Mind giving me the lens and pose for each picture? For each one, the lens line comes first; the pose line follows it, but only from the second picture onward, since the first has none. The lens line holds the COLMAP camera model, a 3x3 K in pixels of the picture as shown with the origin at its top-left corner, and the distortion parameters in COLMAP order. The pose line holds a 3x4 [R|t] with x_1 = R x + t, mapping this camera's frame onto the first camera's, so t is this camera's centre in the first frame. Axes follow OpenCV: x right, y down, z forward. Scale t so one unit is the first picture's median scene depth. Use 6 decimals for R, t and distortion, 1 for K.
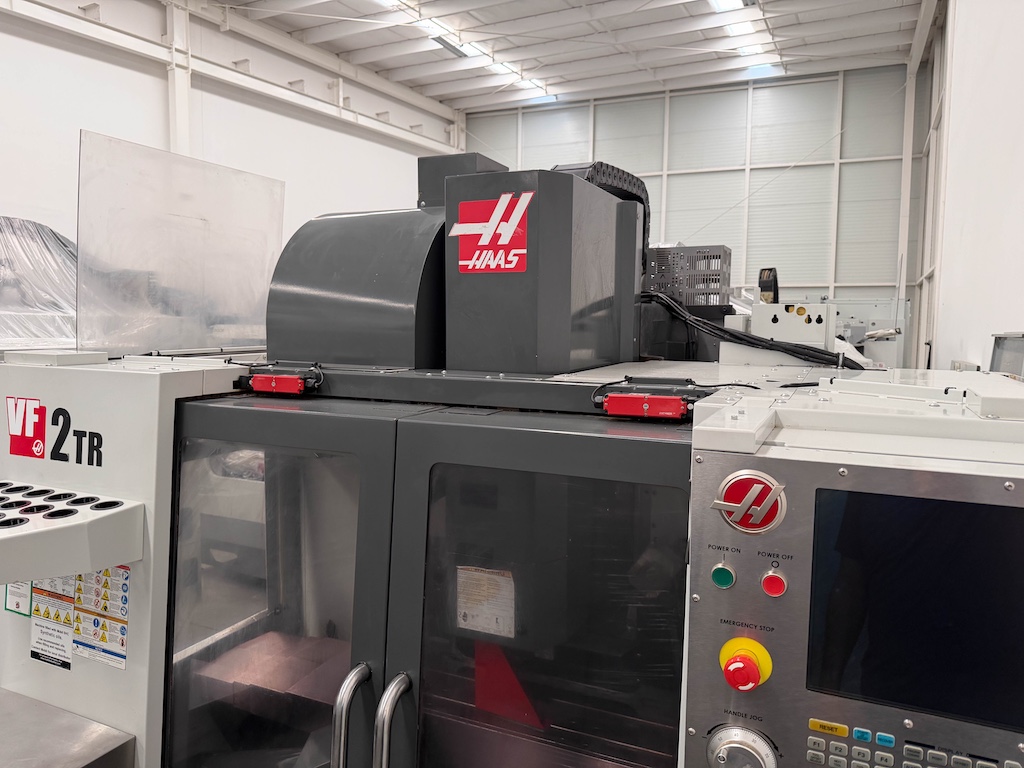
lens RADIAL K [[729.0, 0, 513.8], [0, 729.0, 386.2], [0, 0, 1]] dist [0.060820, -0.085114]
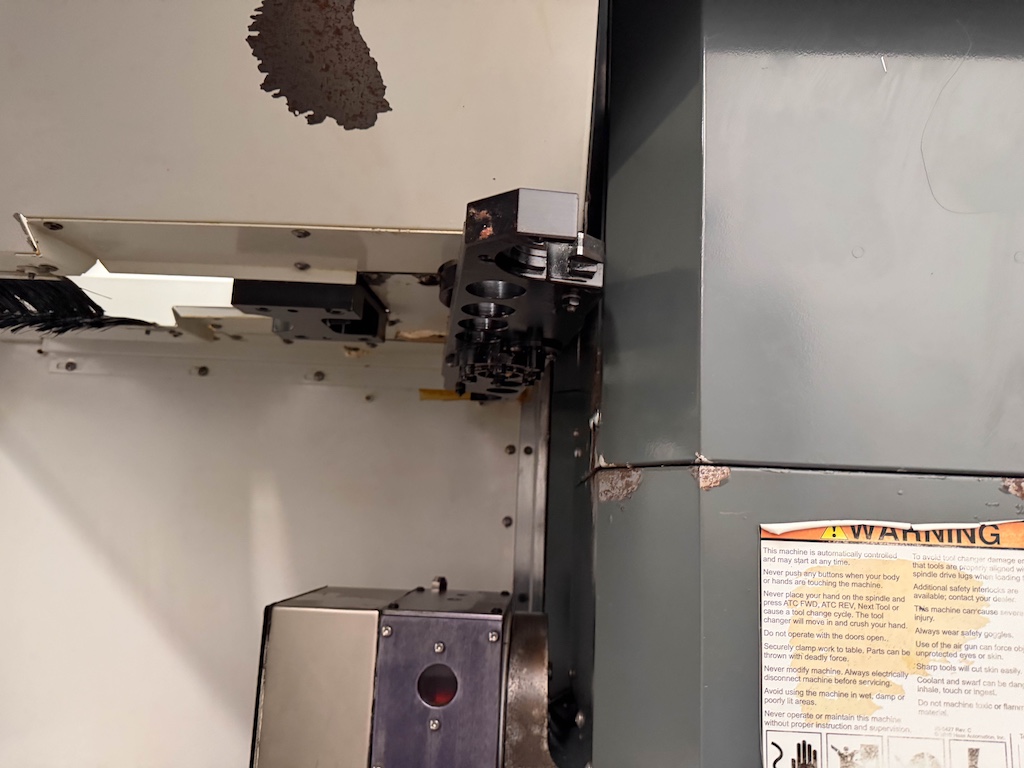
lens RADIAL K [[734.8, 0, 518.9], [0, 734.8, 380.4], [0, 0, 1]] dist [0.011871, -0.018499]
pose [[0.920324, 0.106495, 0.376381, -0.250023], [-0.004860, 0.965264, -0.261231, 0.275726], [-0.391127, 0.238588, 0.888873, 0.856331]]
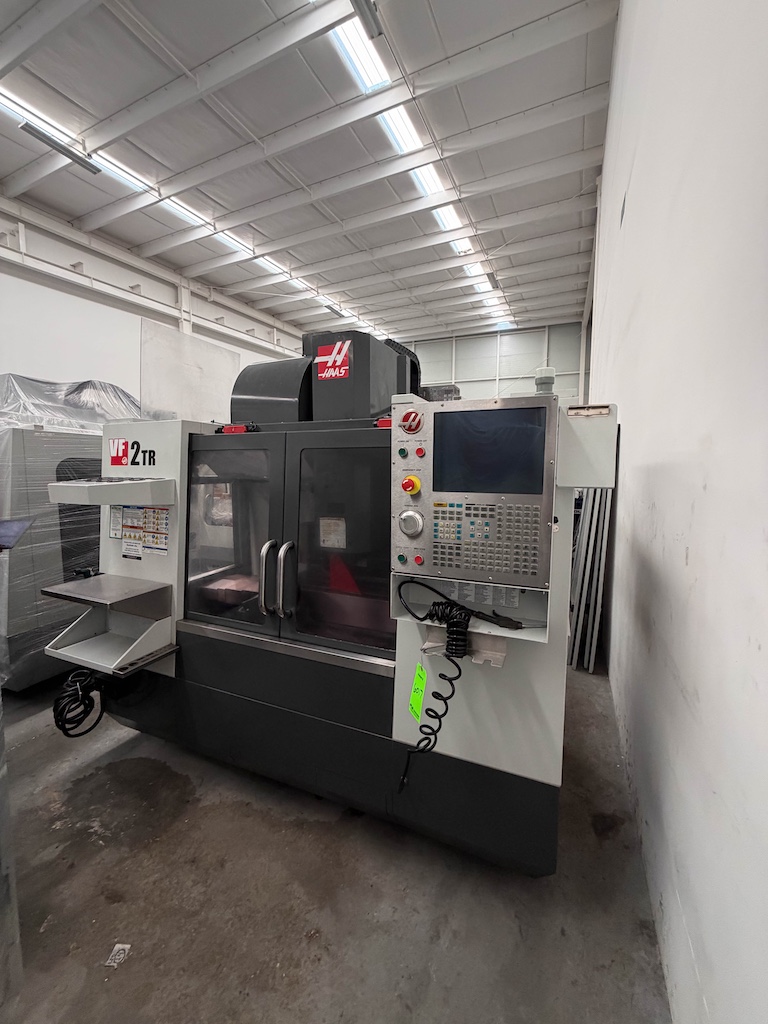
lens RADIAL K [[408.6, 0, 384.0], [0, 408.6, 512.0], [0, 0, 1]] dist [0.000439, 0.000401]
pose [[0.999736, -0.007541, 0.021696, 0.091002], [0.007251, 0.999883, 0.013434, 0.223888], [-0.021795, -0.013273, 0.999674, -0.222636]]
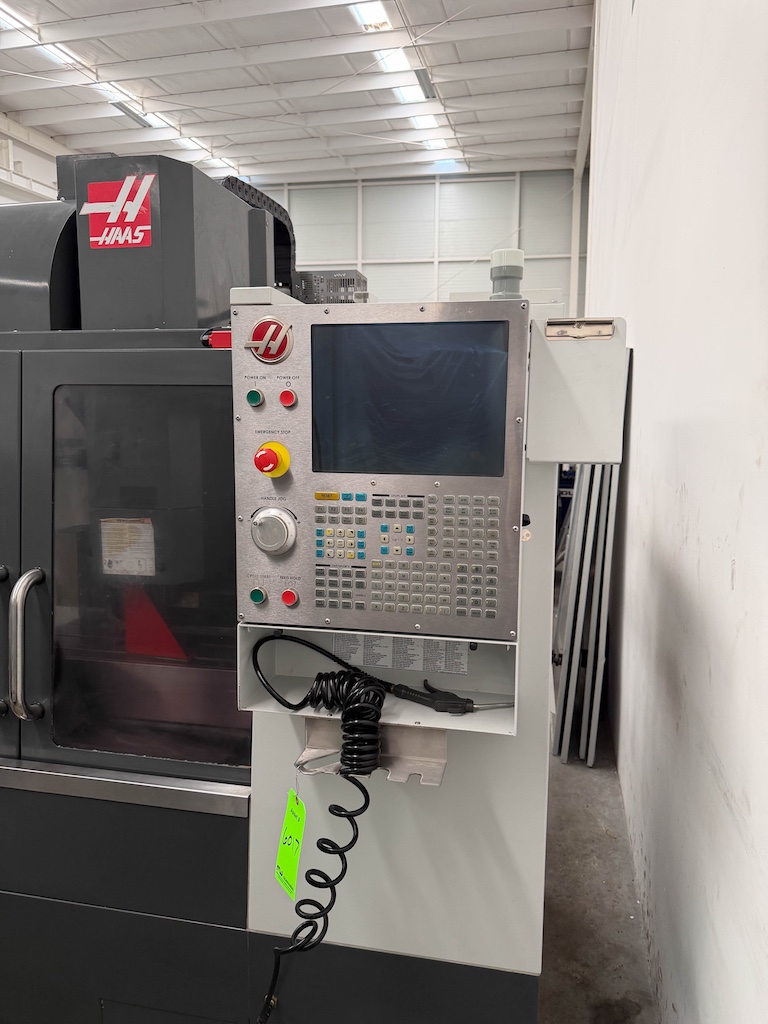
lens RADIAL K [[734.8, 0, 385.2], [0, 734.8, 517.3], [0, 0, 1]] dist [0.011871, -0.018499]
pose [[0.976007, -0.028572, 0.215855, 0.109091], [0.019390, 0.998820, 0.044535, 0.211716], [-0.216872, -0.039281, 0.975409, -0.200027]]
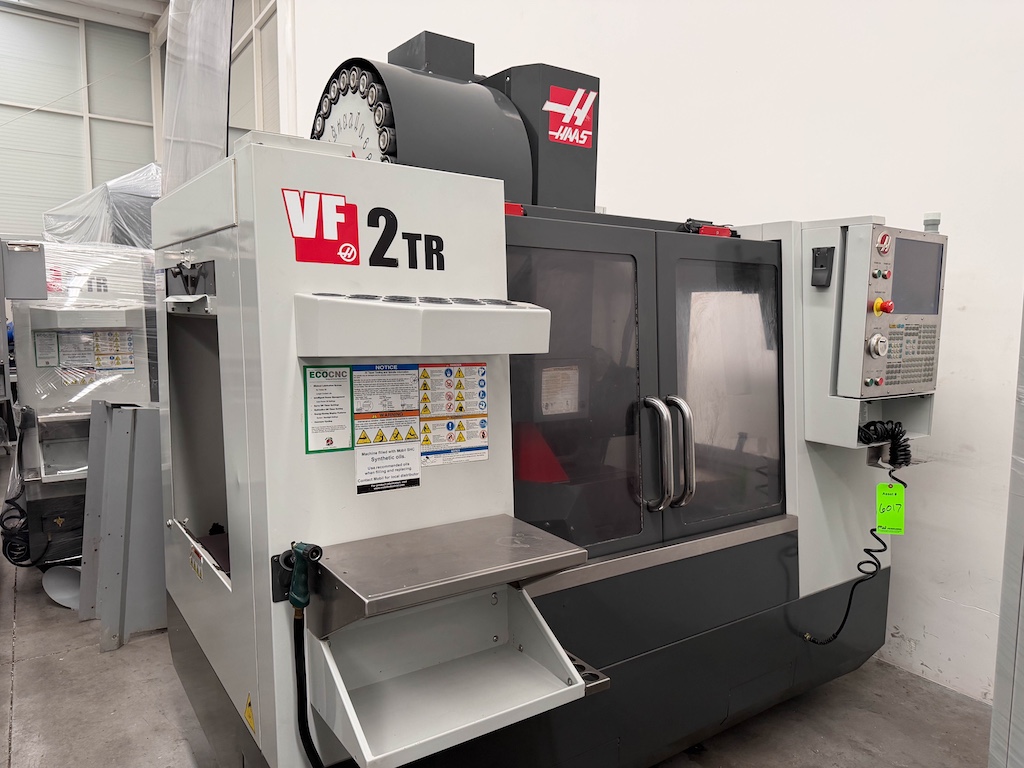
lens RADIAL K [[721.1, 0, 507.5], [0, 721.1, 401.6], [0, 0, 1]] dist [0.074309, -0.082450]
pose [[0.512072, -0.108528, 0.852059, -1.294912], [0.066735, 0.994014, 0.086502, 0.196295], [-0.856346, 0.012567, 0.516249, 0.397933]]
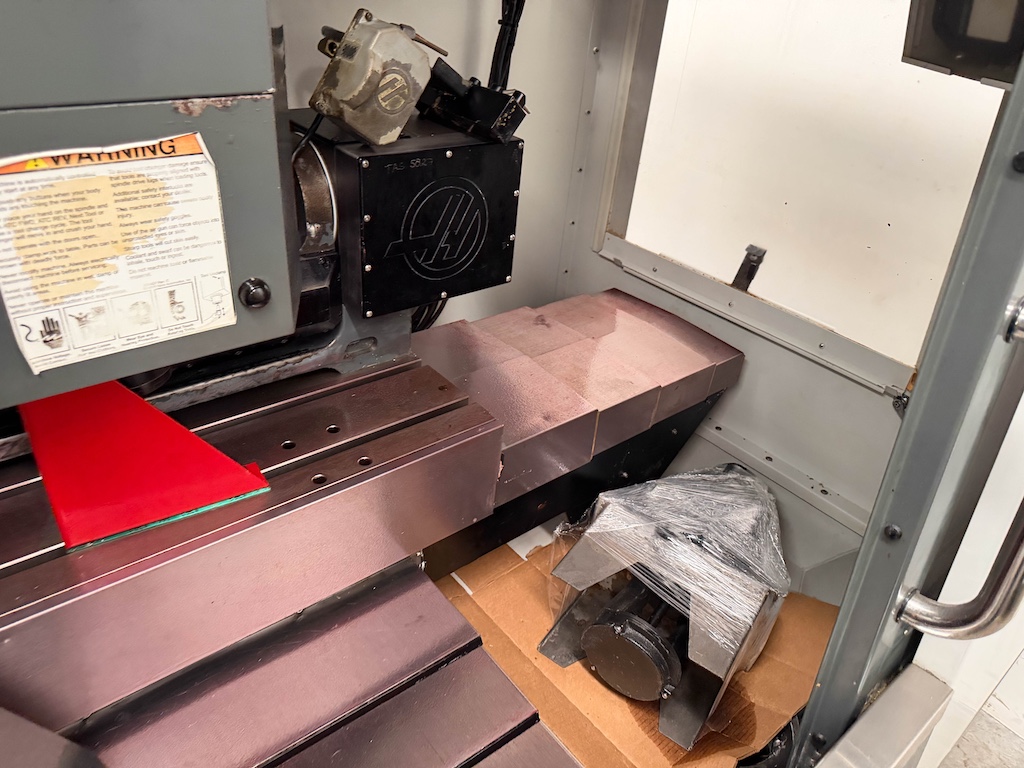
lens RADIAL K [[721.7, 0, 515.0], [0, 721.7, 398.5], [0, 0, 1]] dist [-0.002352, -0.006391]
pose [[0.412927, -0.470147, 0.780034, -0.242813], [-0.008745, 0.854375, 0.519584, 0.192423], [-0.910722, -0.221372, 0.348683, 0.756165]]
